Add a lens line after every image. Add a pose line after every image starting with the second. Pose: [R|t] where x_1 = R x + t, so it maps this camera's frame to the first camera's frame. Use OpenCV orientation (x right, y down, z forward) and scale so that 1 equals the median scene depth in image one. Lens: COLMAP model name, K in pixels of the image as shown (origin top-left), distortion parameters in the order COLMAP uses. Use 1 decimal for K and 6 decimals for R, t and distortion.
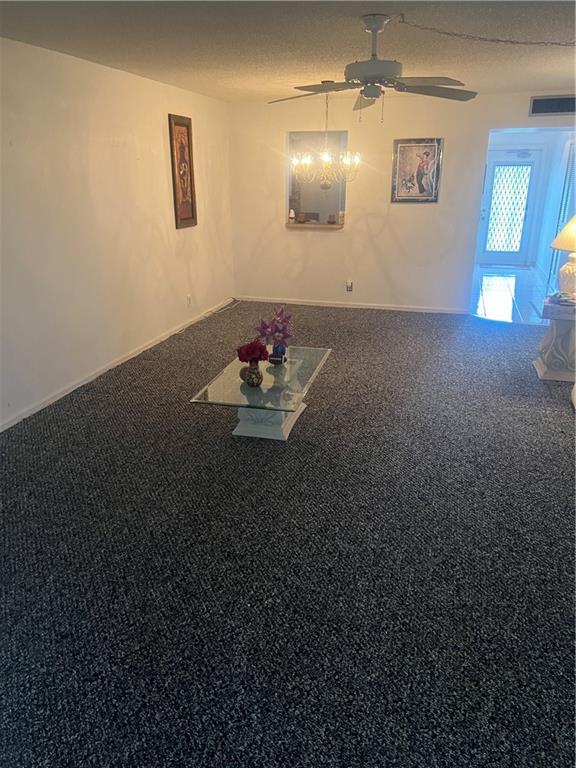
lens RADIAL K [[574.1, 0, 288.0], [0, 574.1, 384.0], [0, 0, 1]] dist [0.087086, -0.250670]
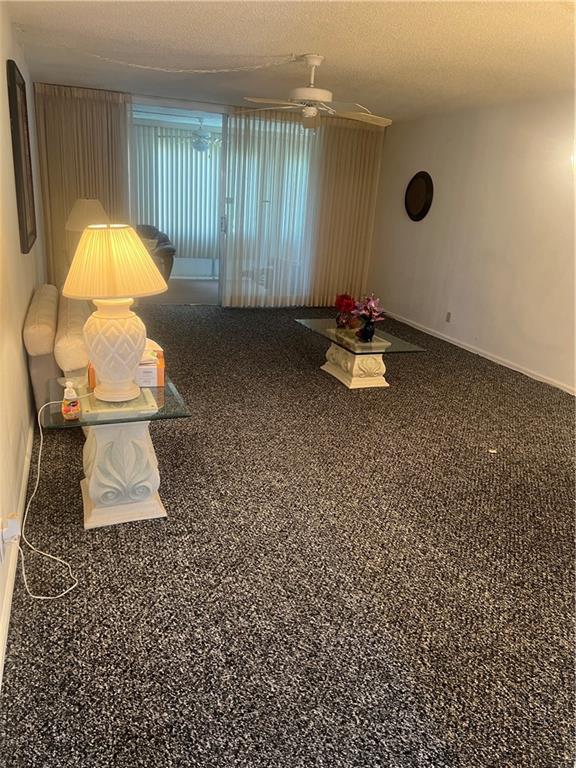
lens RADIAL K [[574.1, 0, 288.0], [0, 574.1, 384.0], [0, 0, 1]] dist [0.087086, -0.250670]
pose [[-0.813386, 0.136501, -0.565482, 0.681012], [-0.255194, 0.789823, 0.557724, -0.501213], [0.522761, 0.597953, -0.607596, 1.449509]]
